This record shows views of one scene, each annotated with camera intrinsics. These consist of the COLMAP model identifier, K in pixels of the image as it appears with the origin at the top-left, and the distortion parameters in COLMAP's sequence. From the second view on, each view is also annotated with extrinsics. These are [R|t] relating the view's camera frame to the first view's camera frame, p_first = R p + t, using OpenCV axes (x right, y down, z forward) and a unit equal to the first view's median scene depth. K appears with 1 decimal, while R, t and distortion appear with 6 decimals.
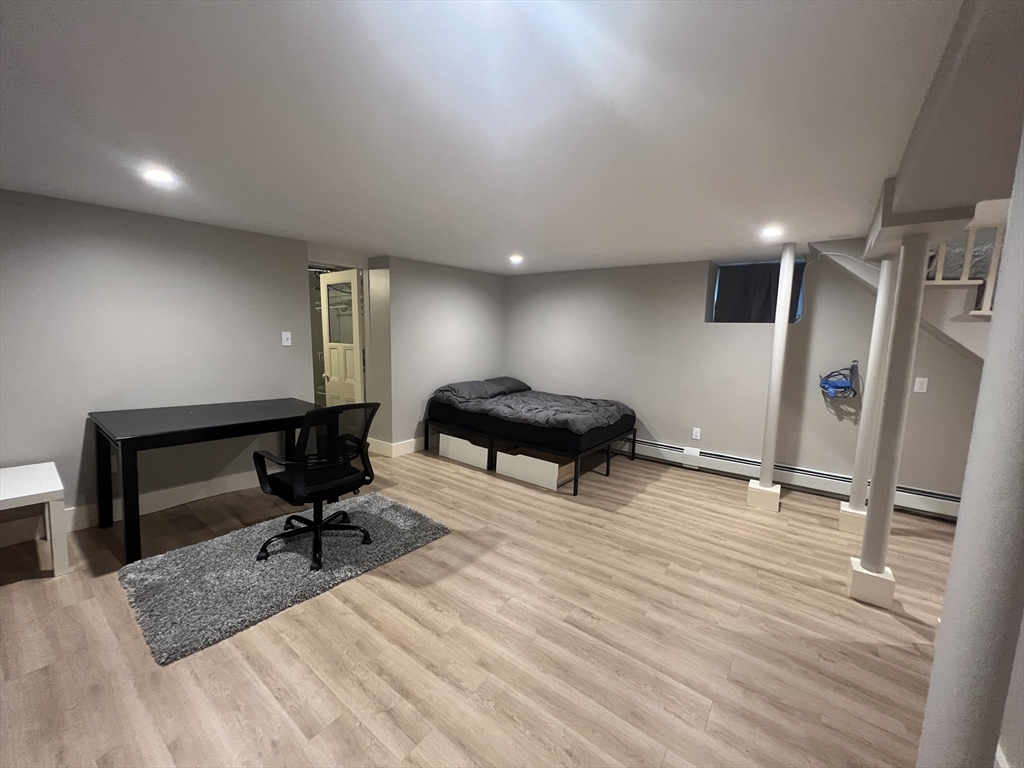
lens RADIAL K [[410.3, 0, 512.7], [0, 410.3, 379.2], [0, 0, 1]] dist [-0.002540, 0.000628]
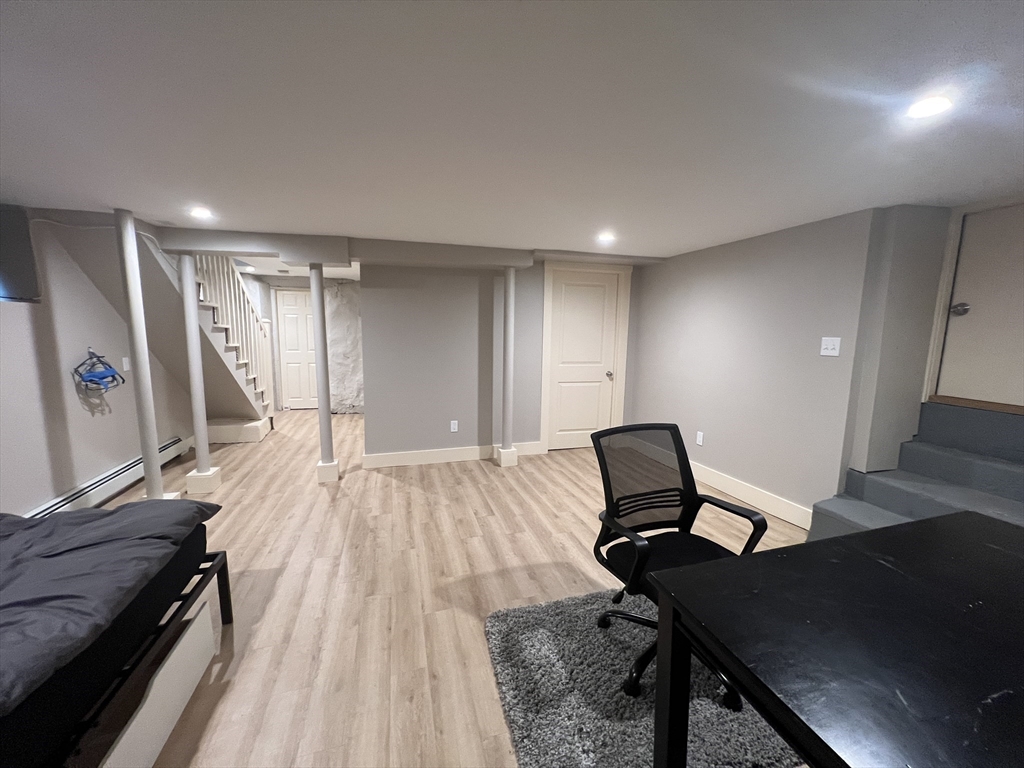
lens RADIAL K [[411.9, 0, 513.2], [0, 411.9, 383.0], [0, 0, 1]] dist [-0.003582, 0.001037]
pose [[-0.792175, -0.116223, 0.599126, -0.679848], [0.042420, 0.968839, 0.244032, -0.224679], [-0.608818, 0.218731, -0.762559, 1.722797]]
